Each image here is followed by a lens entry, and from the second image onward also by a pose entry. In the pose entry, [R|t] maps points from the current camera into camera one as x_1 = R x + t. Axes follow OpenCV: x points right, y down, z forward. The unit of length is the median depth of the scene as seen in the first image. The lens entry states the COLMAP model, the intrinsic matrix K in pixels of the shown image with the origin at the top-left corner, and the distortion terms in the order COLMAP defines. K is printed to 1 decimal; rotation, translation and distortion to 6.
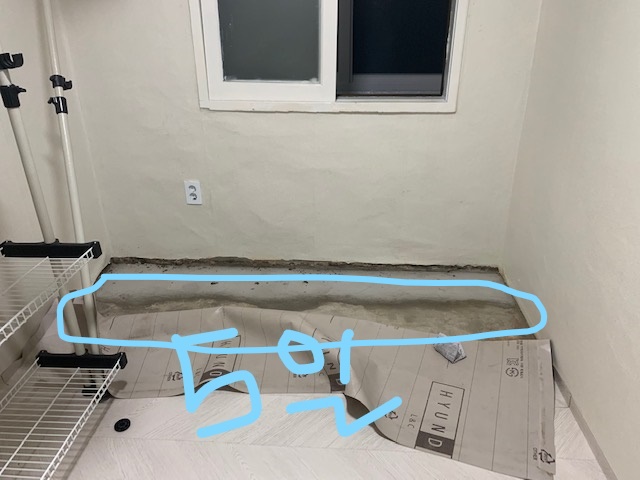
lens RADIAL K [[477.8, 0, 320.0], [0, 477.8, 240.0], [0, 0, 1]] dist [0.032235, -0.073767]
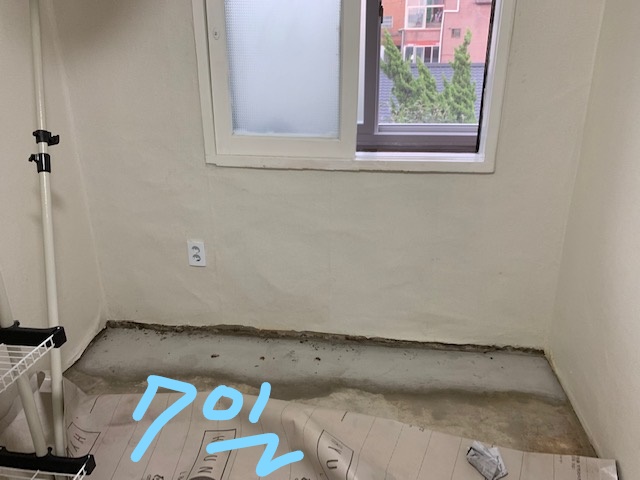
lens RADIAL K [[477.8, 0, 320.0], [0, 477.8, 240.0], [0, 0, 1]] dist [0.032235, -0.073767]
pose [[0.997735, 0.023707, -0.062946, 0.025789], [-0.028734, 0.996365, -0.080194, -0.064908], [0.060816, 0.081821, 0.994790, 0.124170]]
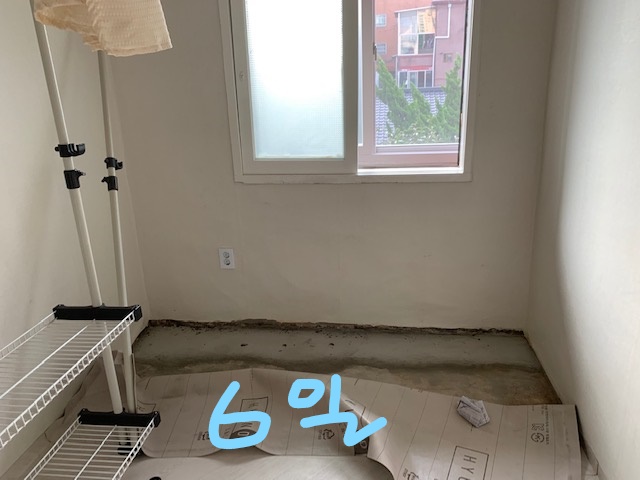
lens RADIAL K [[477.8, 0, 320.0], [0, 477.8, 240.0], [0, 0, 1]] dist [0.032235, -0.073767]
pose [[0.997818, -0.008742, -0.065438, 0.015084], [0.000179, 0.991549, -0.129733, -0.002140], [0.066019, 0.129439, 0.989387, -0.054477]]
